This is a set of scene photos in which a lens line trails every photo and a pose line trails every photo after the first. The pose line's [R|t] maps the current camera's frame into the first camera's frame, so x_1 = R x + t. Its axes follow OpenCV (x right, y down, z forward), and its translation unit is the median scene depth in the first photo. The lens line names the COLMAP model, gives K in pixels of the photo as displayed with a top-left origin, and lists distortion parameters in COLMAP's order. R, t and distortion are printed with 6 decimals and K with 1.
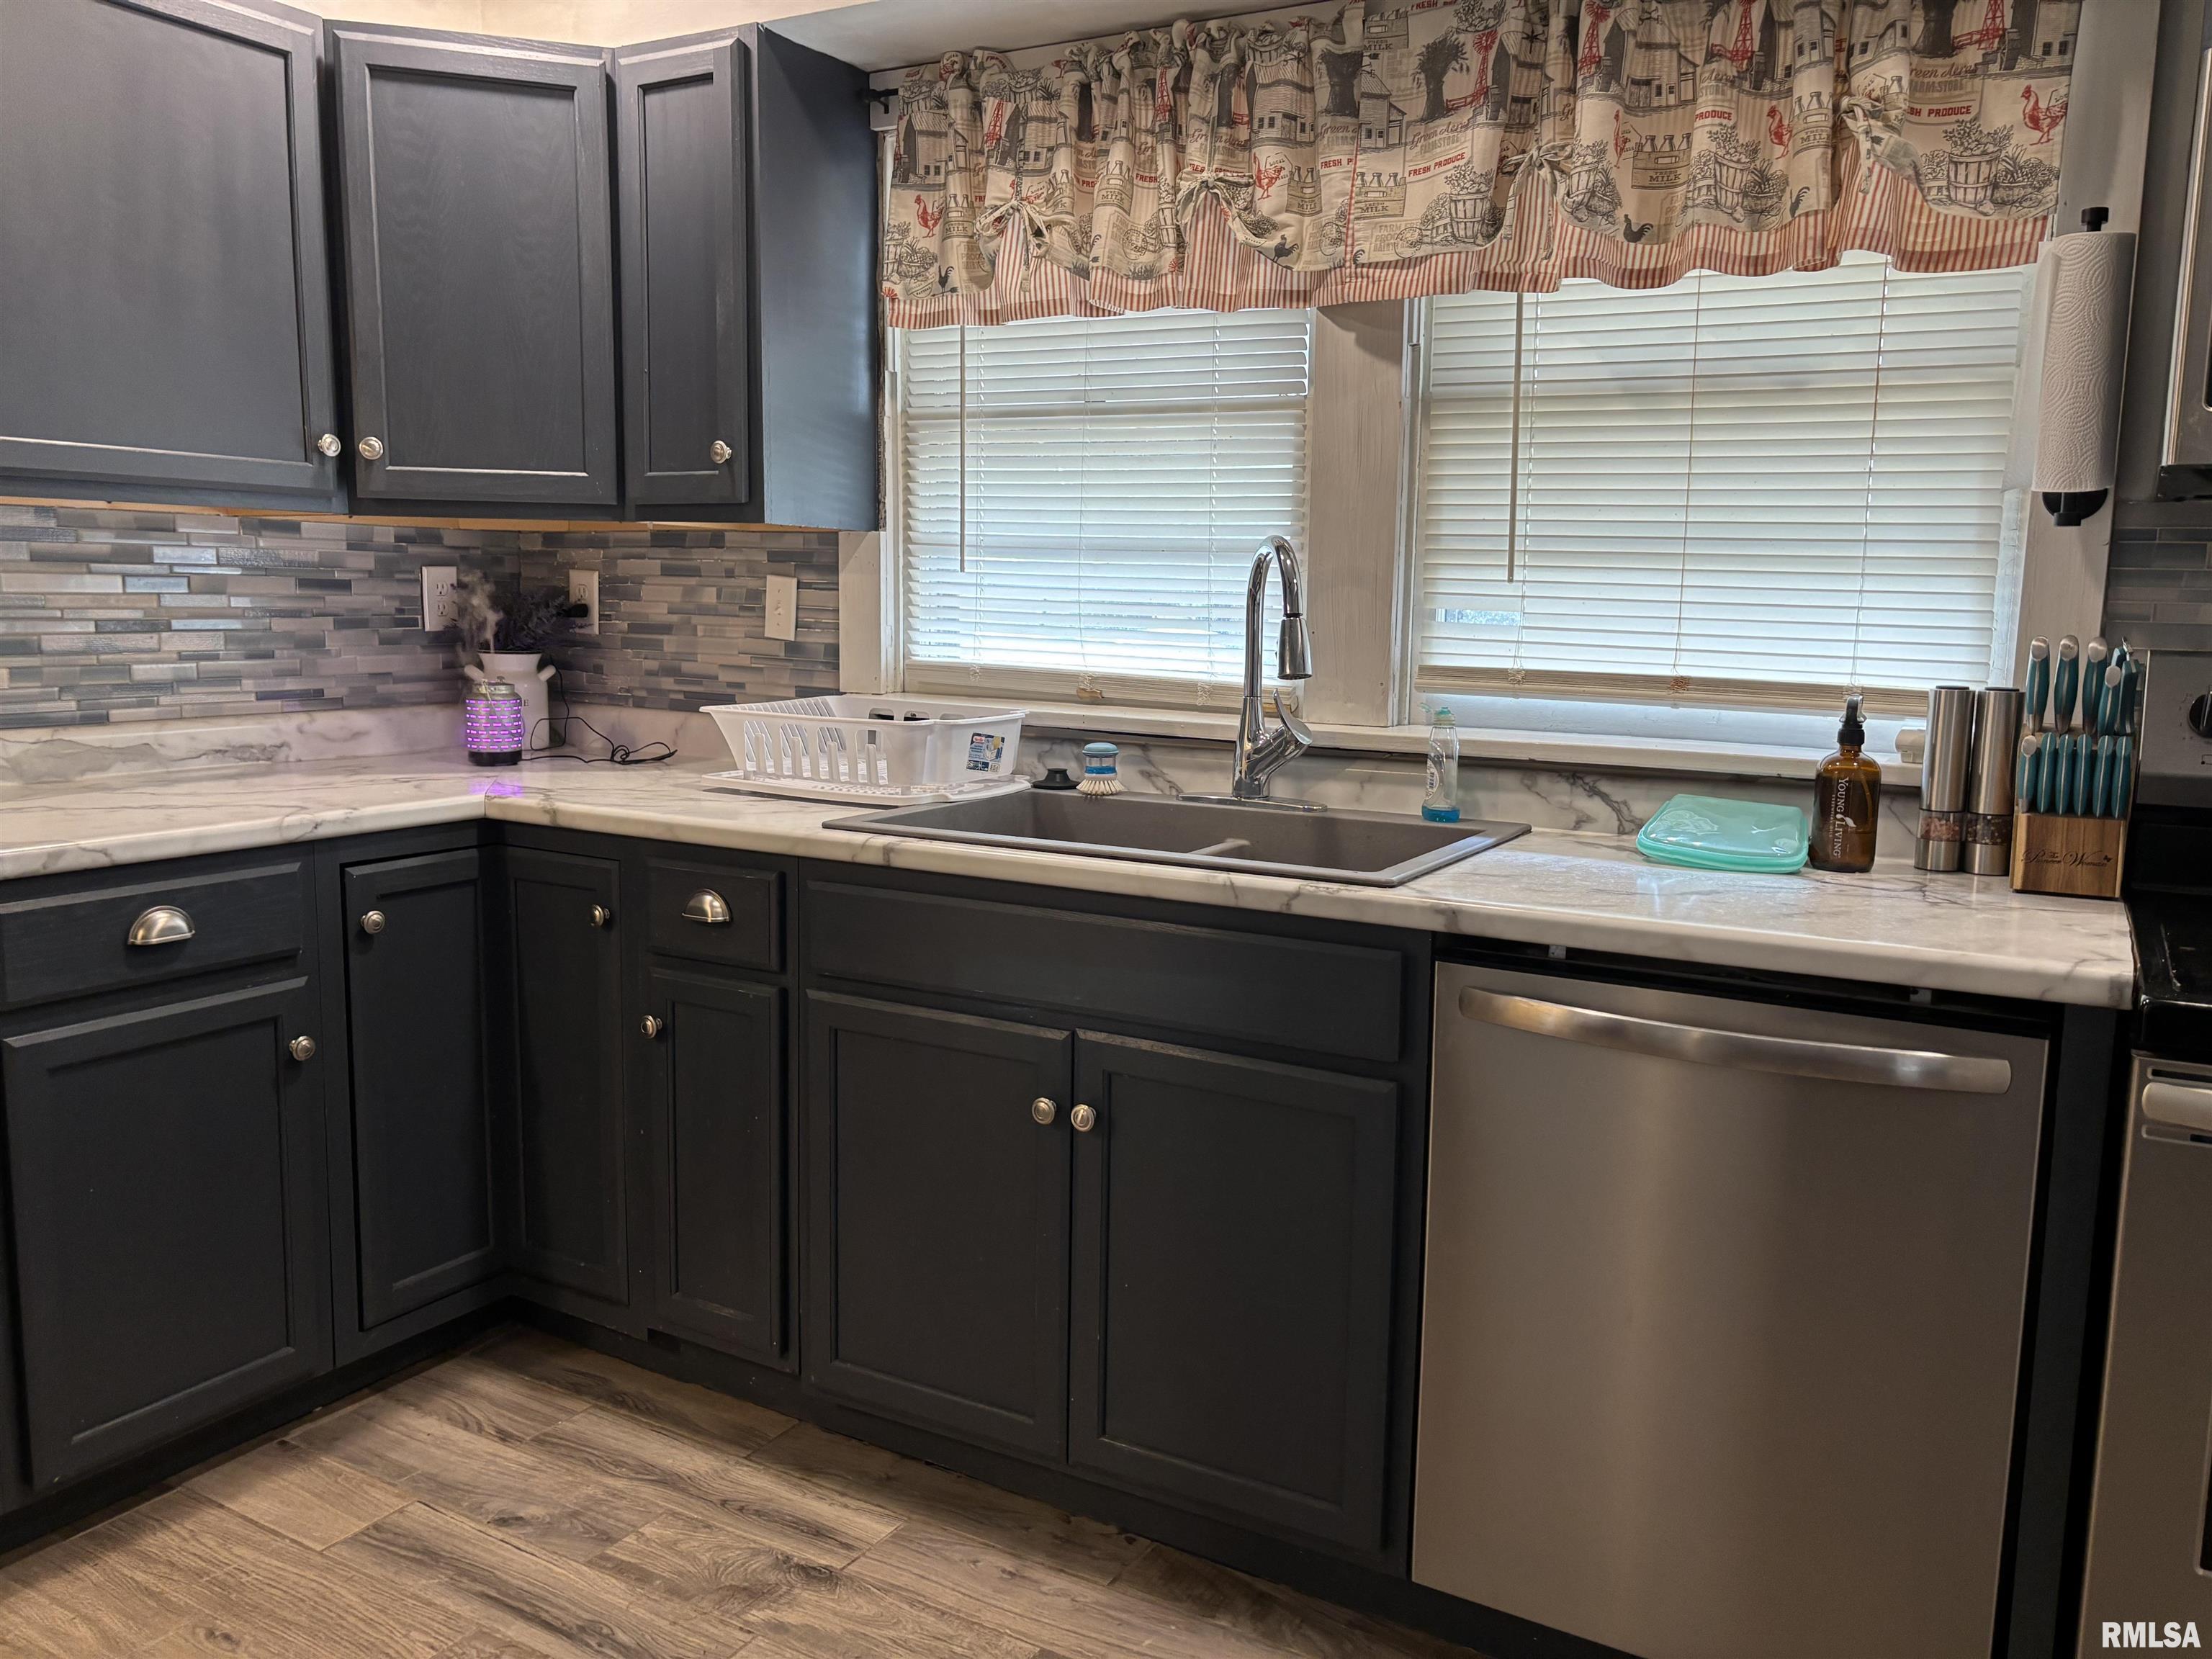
lens RADIAL K [[1662.2, 0, 1122.3], [0, 1662.2, 841.3], [0, 0, 1]] dist [0.044069, -0.044950]
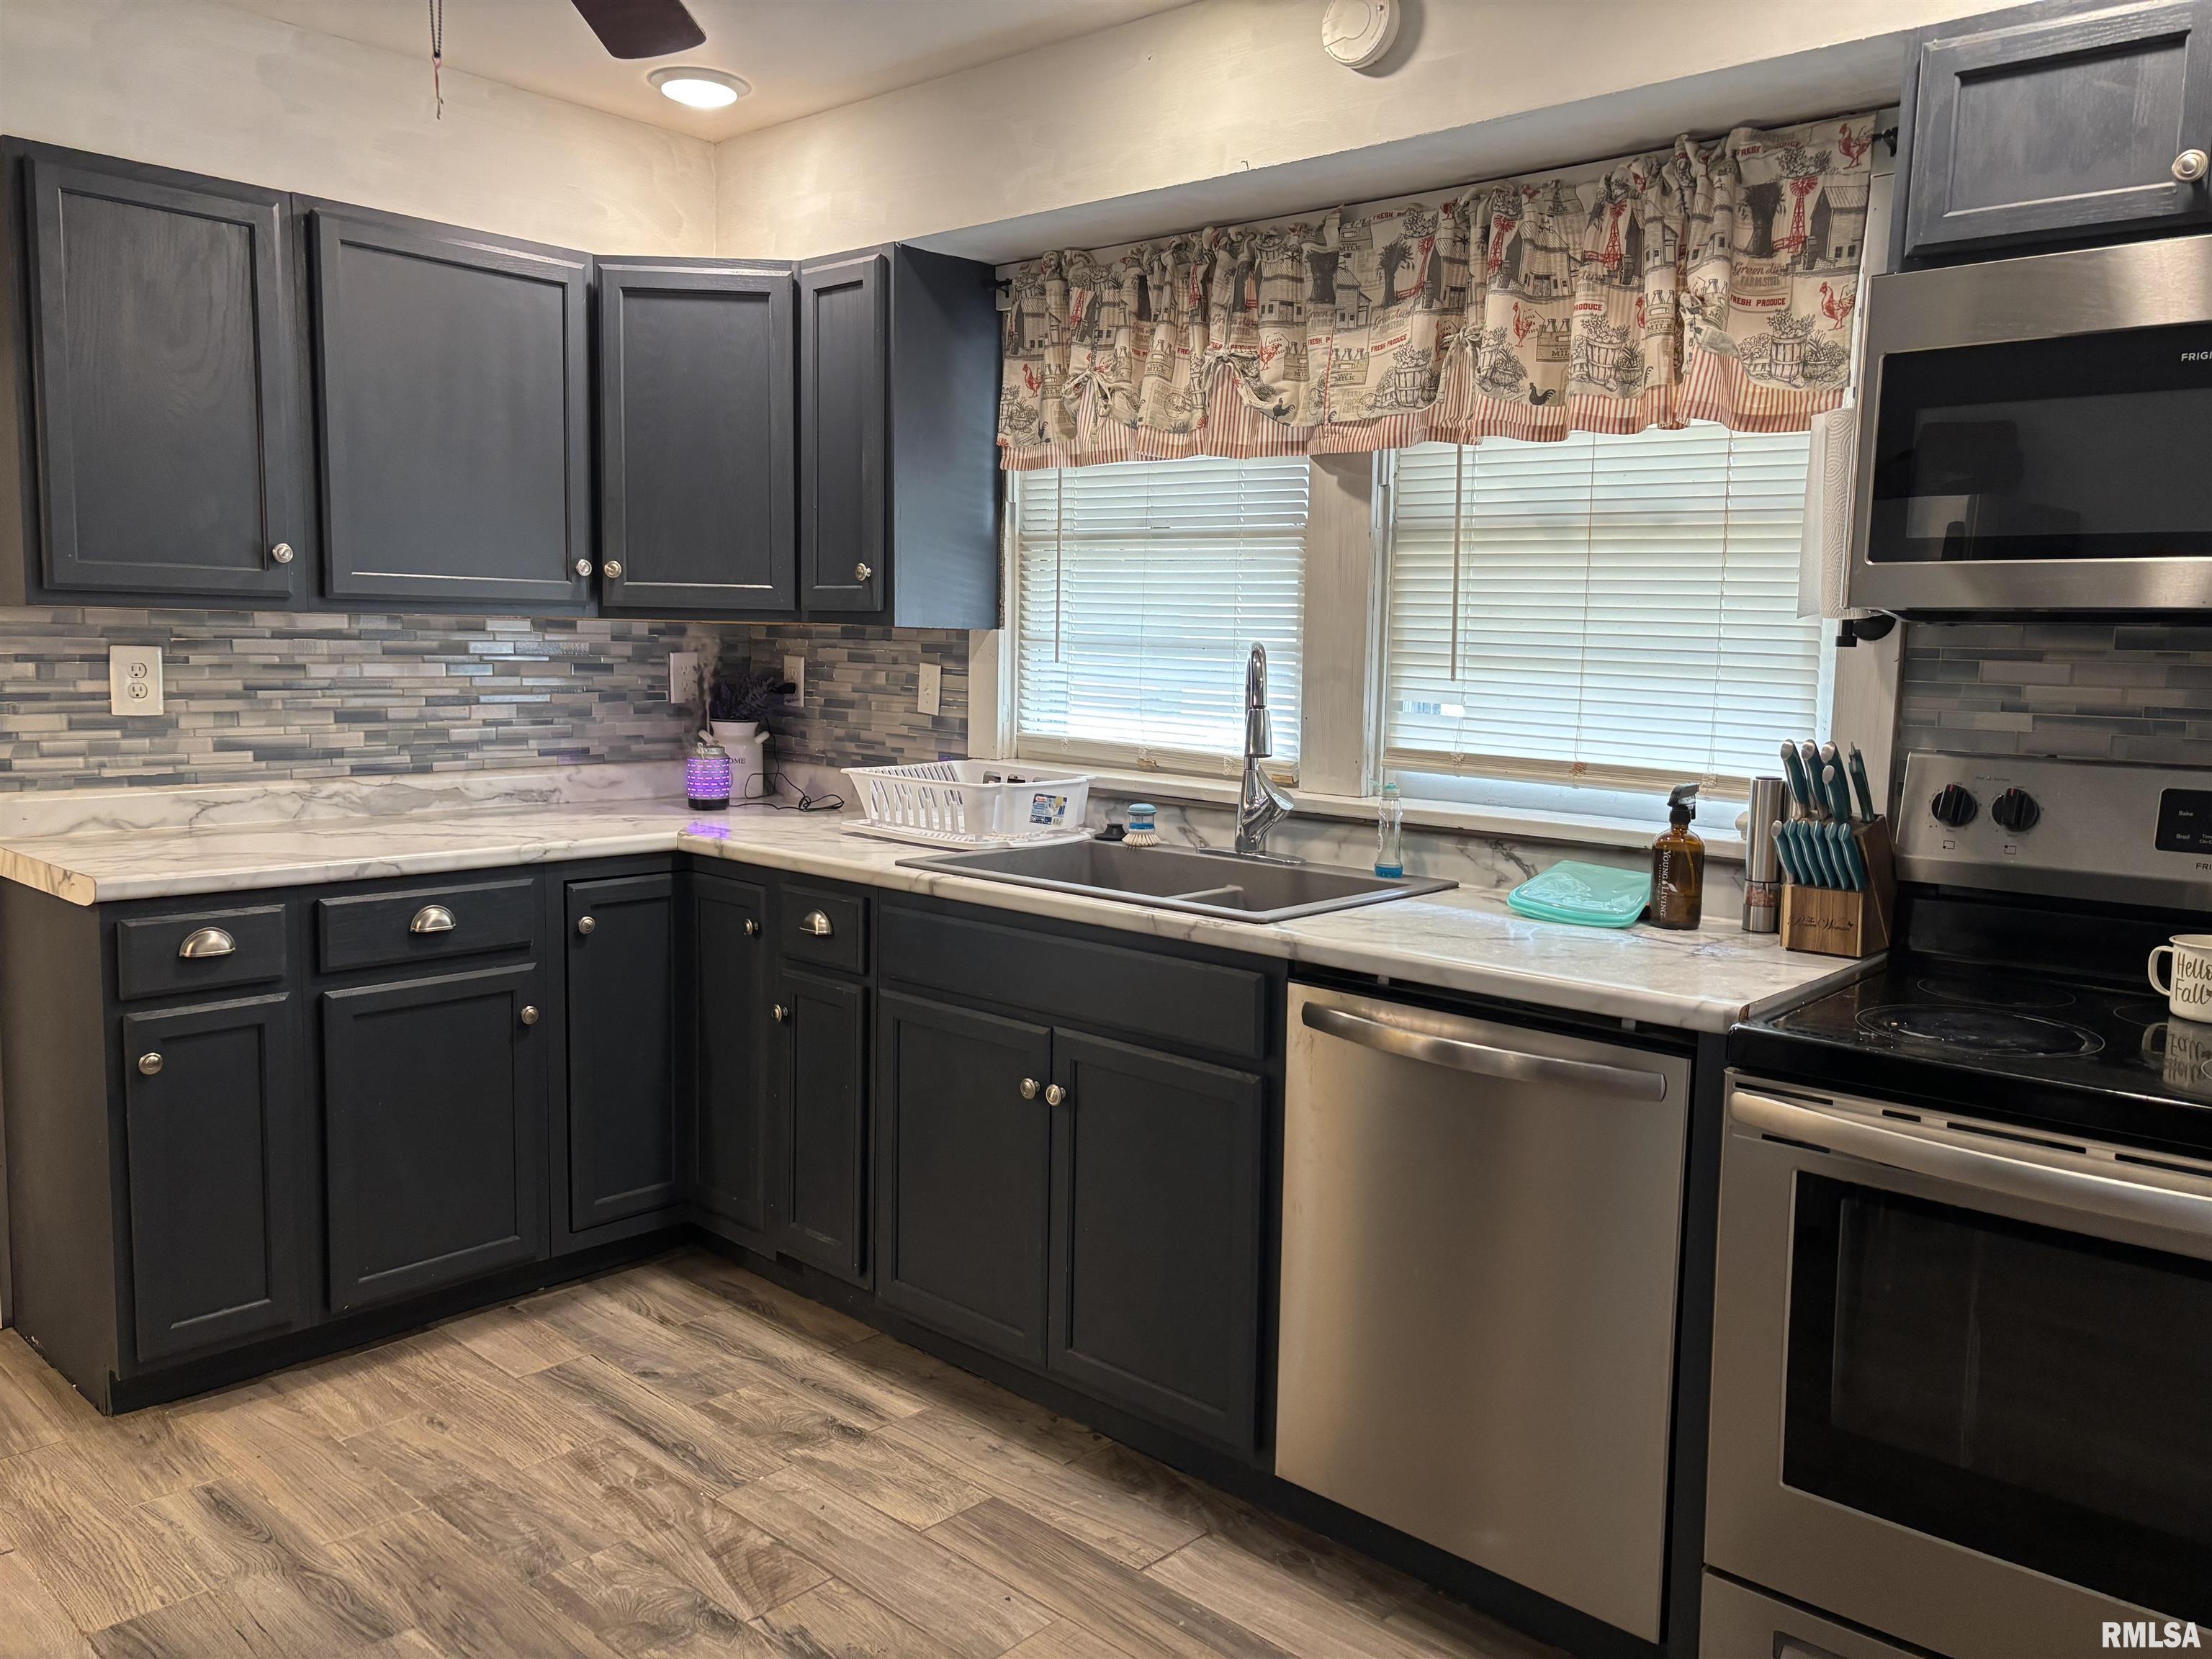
lens RADIAL K [[1662.2, 0, 1117.3], [0, 1662.2, 850.2], [0, 0, 1]] dist [0.044069, -0.044950]
pose [[0.976353, 0.030856, -0.213971, 0.262368], [-0.036265, 0.999113, -0.021400, 0.001638], [0.213121, 0.028653, 0.976606, -0.227896]]
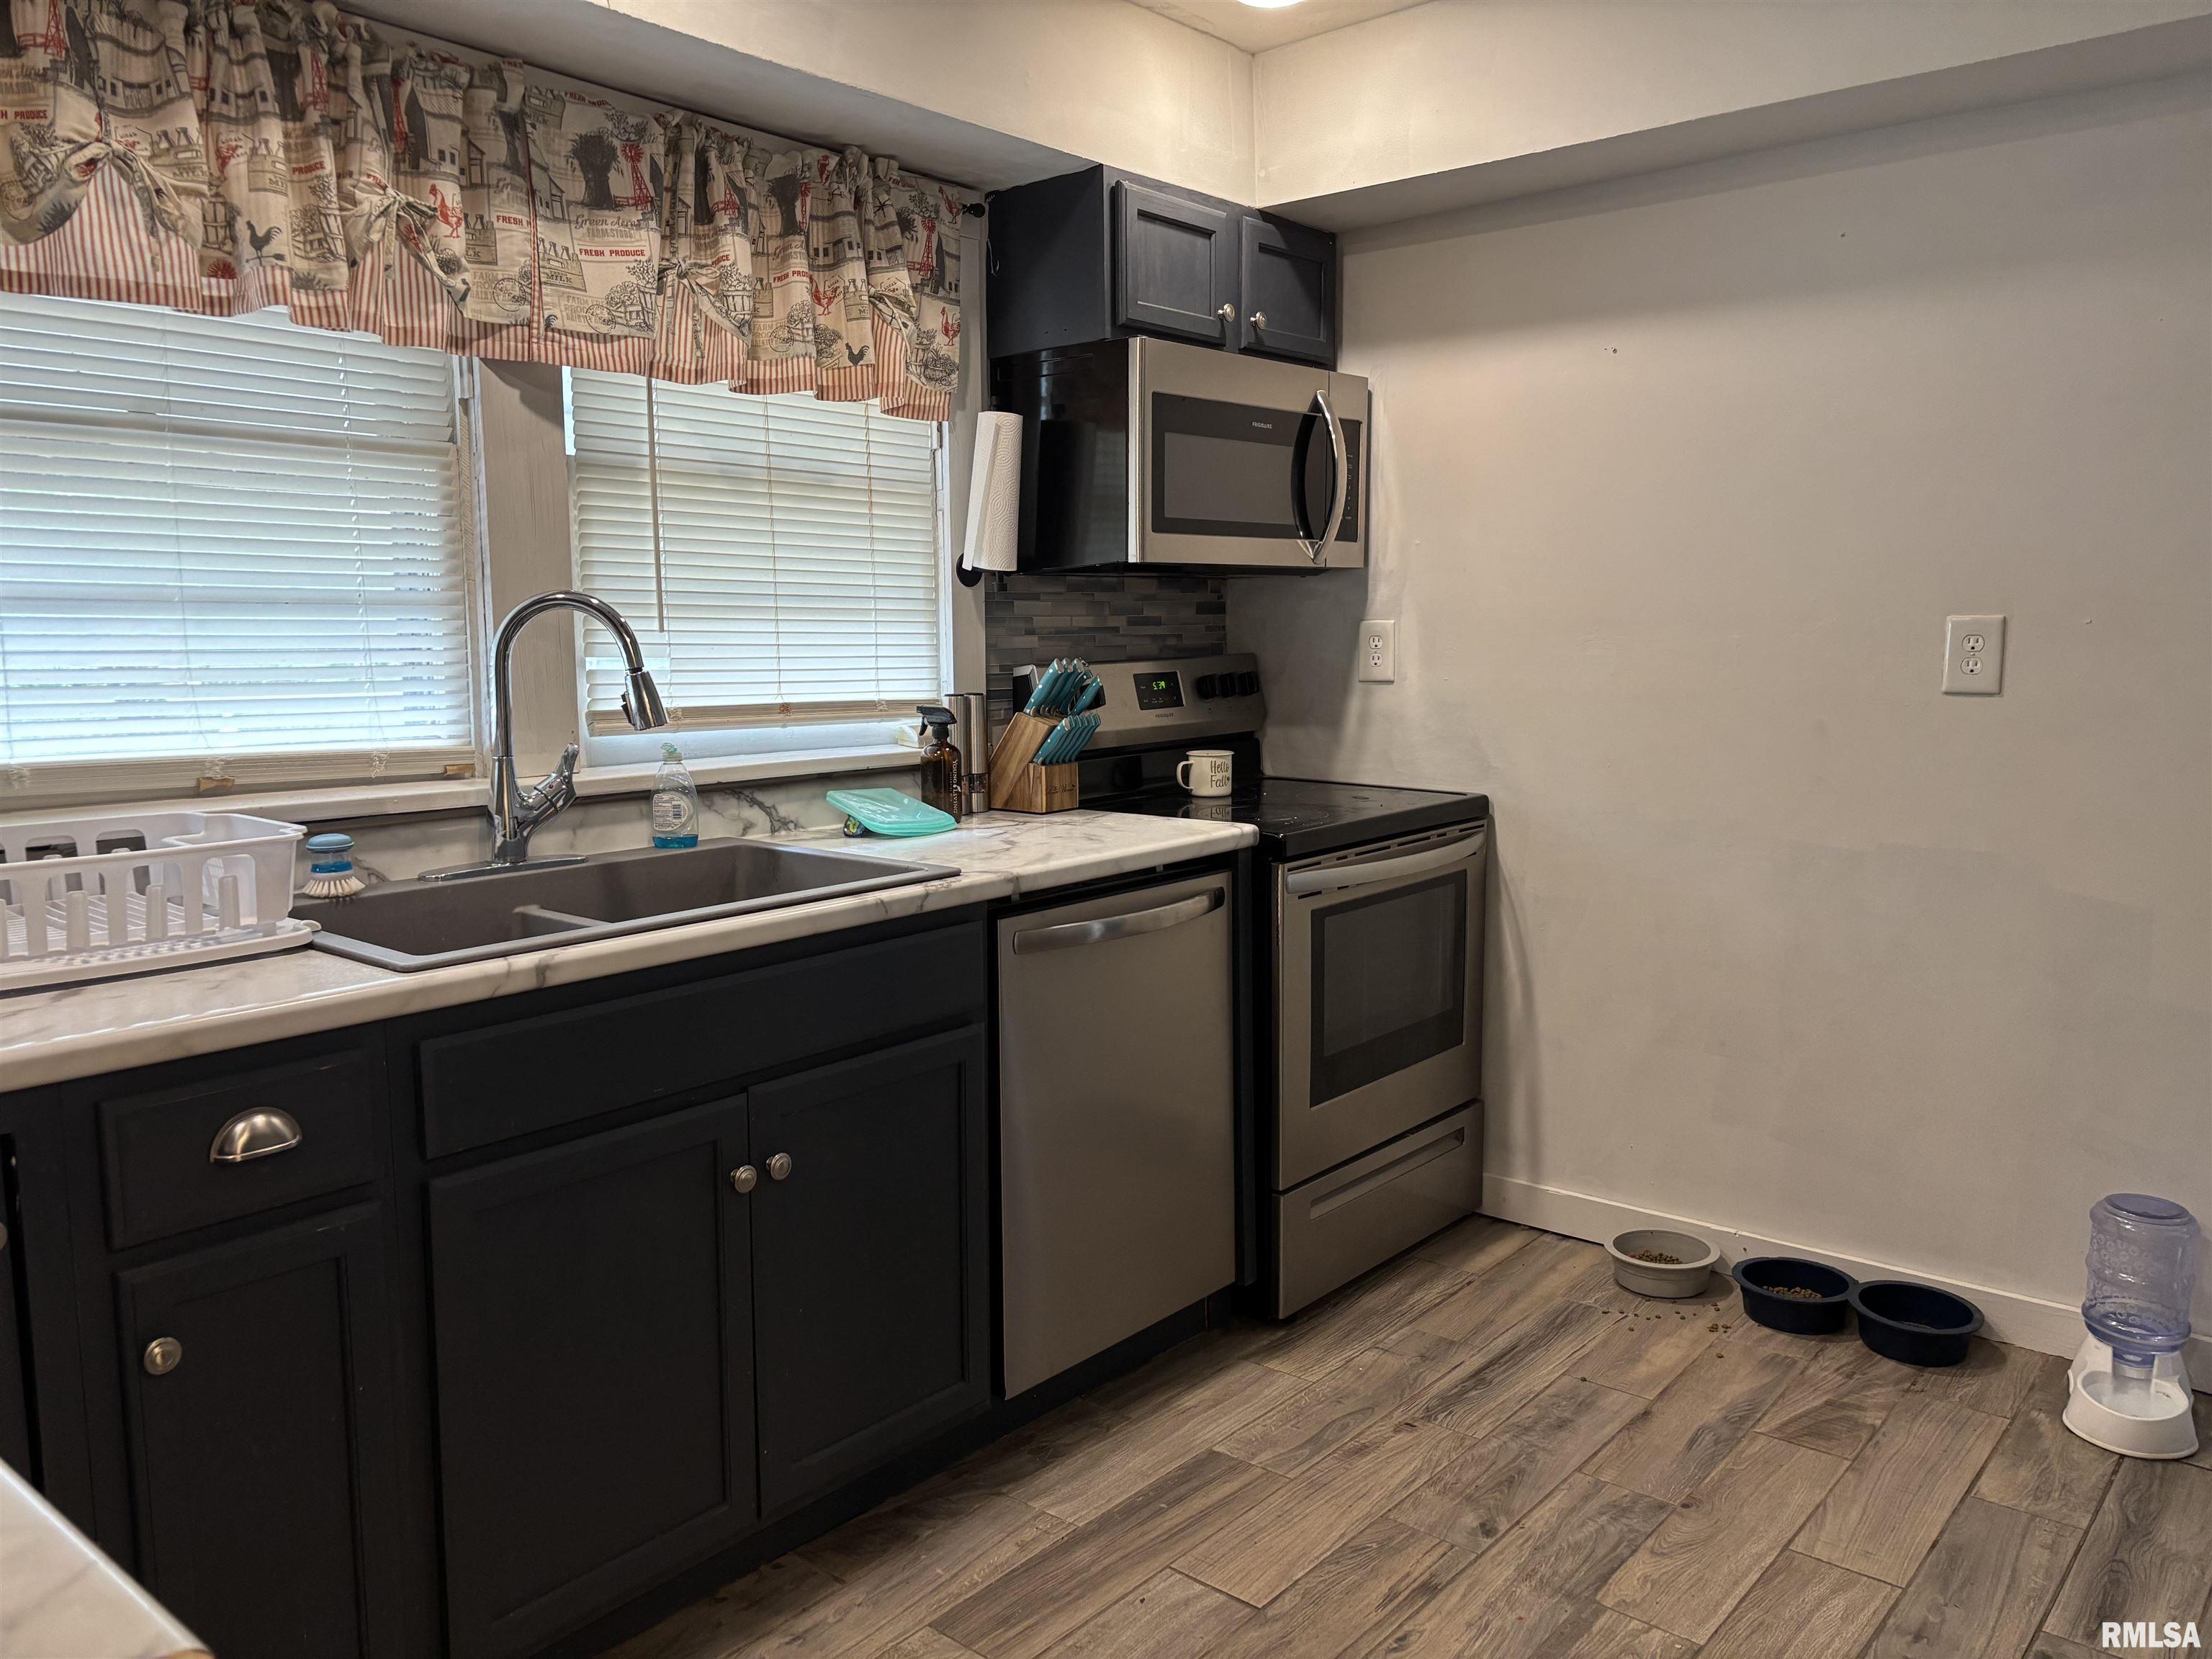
lens RADIAL K [[1662.2, 0, 1053.2], [0, 1662.2, 843.6], [0, 0, 1]] dist [0.044069, -0.044950]
pose [[0.202357, -0.151562, 0.967513, -0.848523], [0.158665, 0.979973, 0.120329, -0.110961], [-0.966373, 0.129161, 0.222352, 0.520835]]
